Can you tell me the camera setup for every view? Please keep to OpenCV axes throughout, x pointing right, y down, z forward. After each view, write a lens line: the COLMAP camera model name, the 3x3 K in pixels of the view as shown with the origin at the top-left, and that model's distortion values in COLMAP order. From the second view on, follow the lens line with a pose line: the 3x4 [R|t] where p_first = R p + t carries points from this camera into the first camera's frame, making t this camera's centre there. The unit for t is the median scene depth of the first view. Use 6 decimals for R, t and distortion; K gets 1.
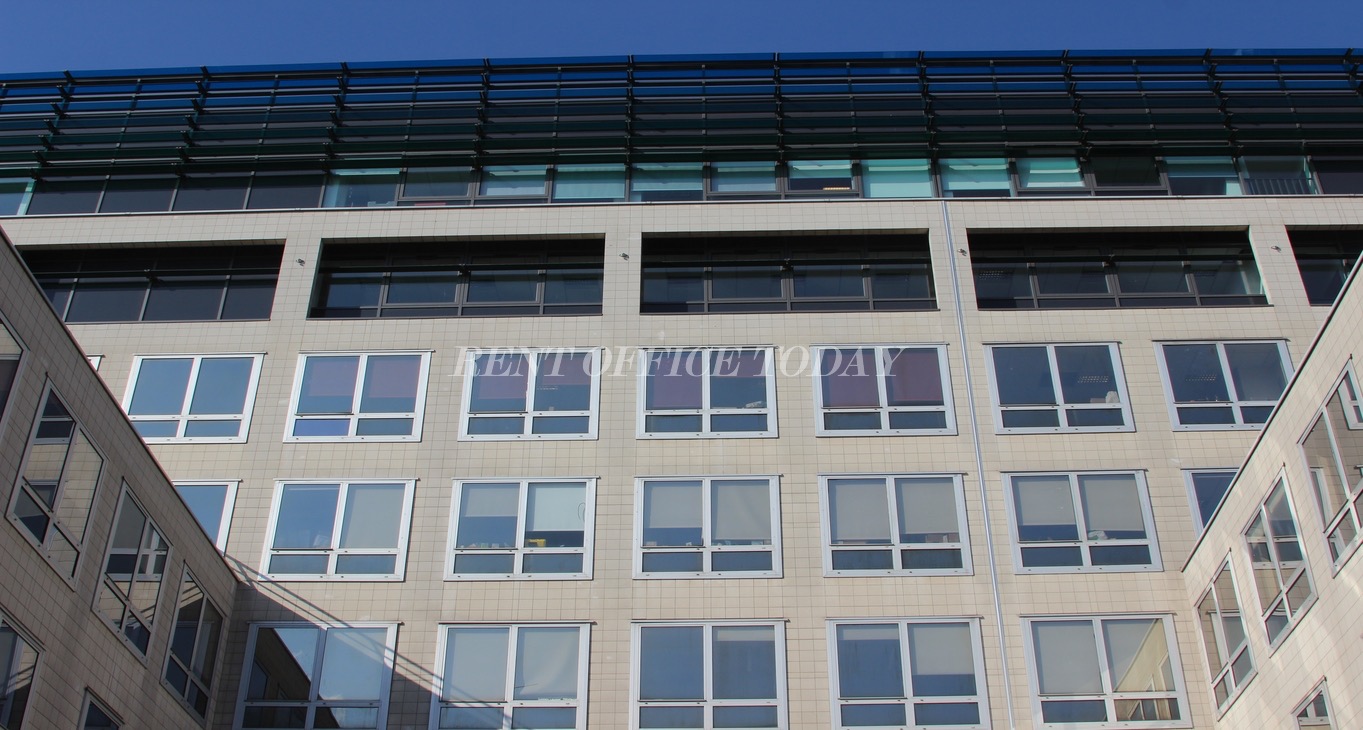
lens RADIAL K [[1790.6, 0, 681.2], [0, 1790.6, 358.8], [0, 0, 1]] dist [-0.138455, 0.000000]
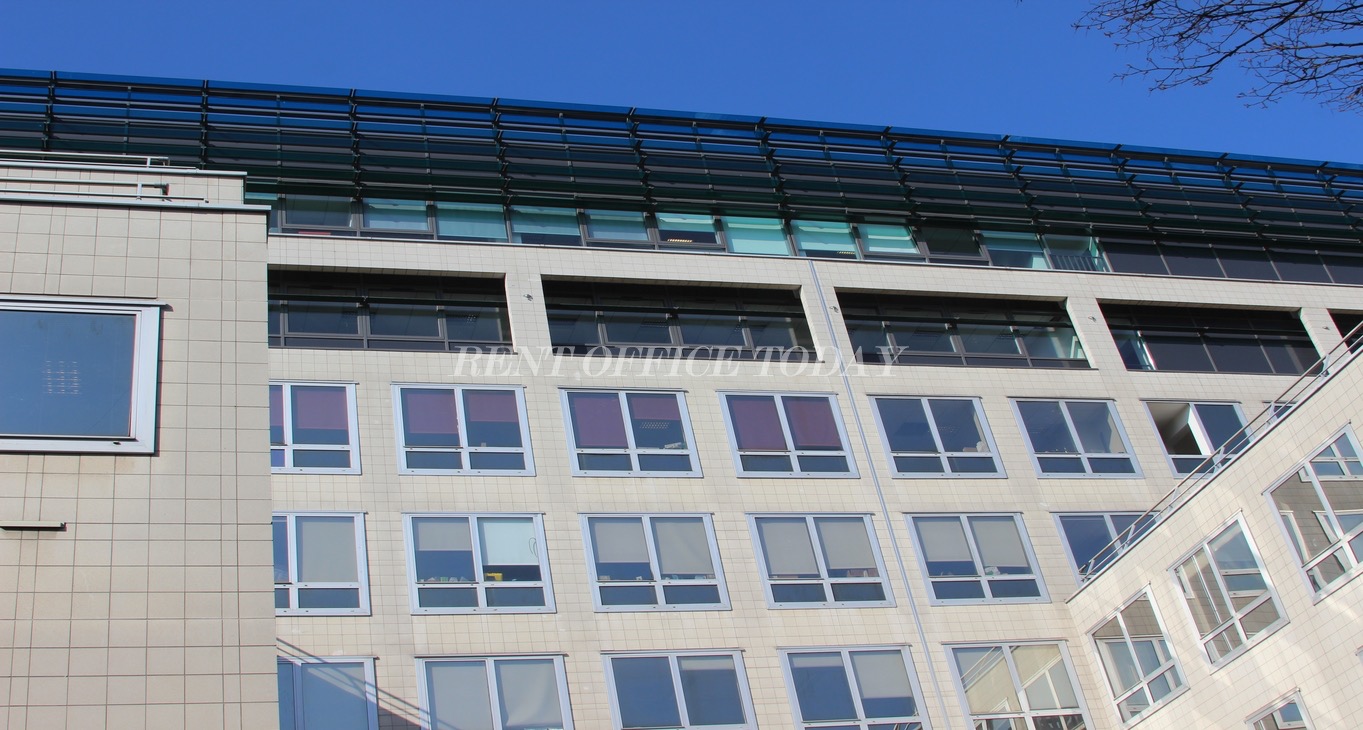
lens RADIAL K [[1790.6, 0, 675.1], [0, 1790.6, 373.6], [0, 0, 1]] dist [-0.138455, 0.000000]
pose [[0.945225, 0.037392, 0.324270, -0.280833], [-0.032779, 0.999269, -0.019678, 0.003847], [-0.324769, 0.007971, 0.945760, 0.007091]]
